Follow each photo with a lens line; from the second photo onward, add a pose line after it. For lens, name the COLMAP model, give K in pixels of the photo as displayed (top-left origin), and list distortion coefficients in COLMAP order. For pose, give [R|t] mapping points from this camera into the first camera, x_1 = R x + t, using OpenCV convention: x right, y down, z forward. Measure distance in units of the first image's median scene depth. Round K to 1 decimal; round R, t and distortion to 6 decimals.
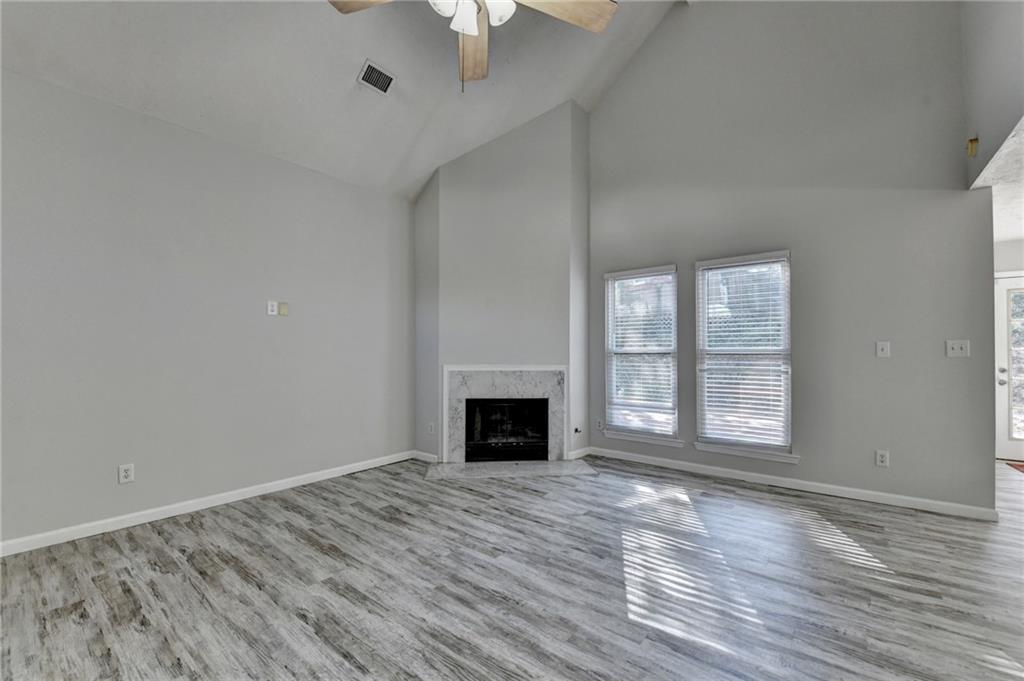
lens RADIAL K [[419.6, 0, 517.0], [0, 419.6, 350.2], [0, 0, 1]] dist [-0.016253, -0.002477]
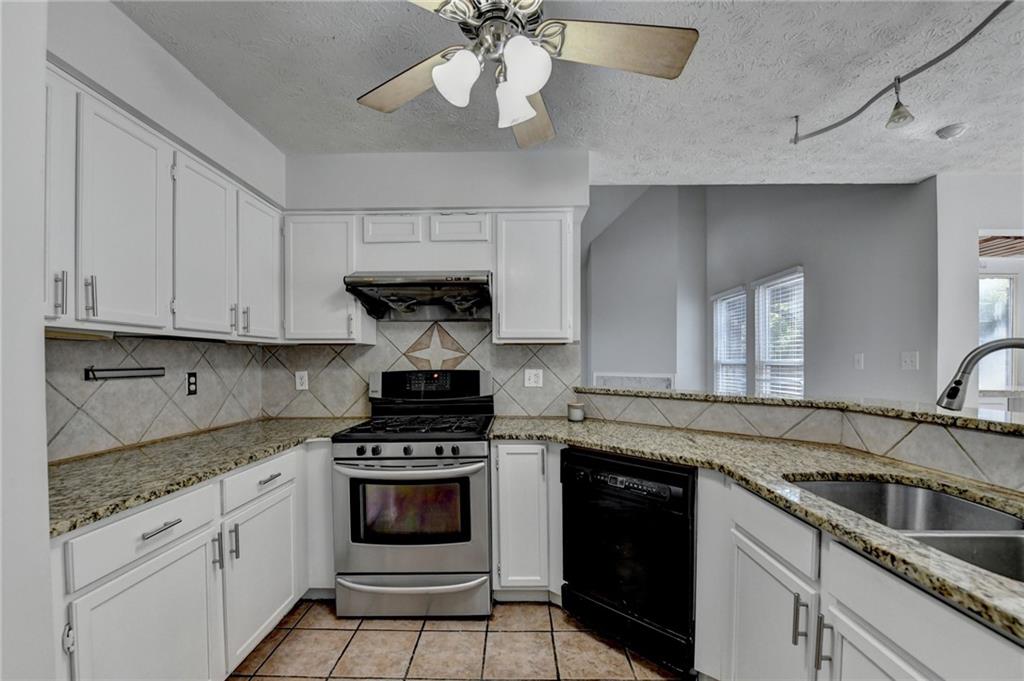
lens RADIAL K [[426.4, 0, 511.9], [0, 426.4, 366.1], [0, 0, 1]] dist [-0.013945, -0.000423]
pose [[0.614394, 0.002401, -0.788996, 1.146683], [0.009454, 0.999901, 0.010405, -0.007345], [0.788943, -0.013852, 0.614310, -0.249077]]
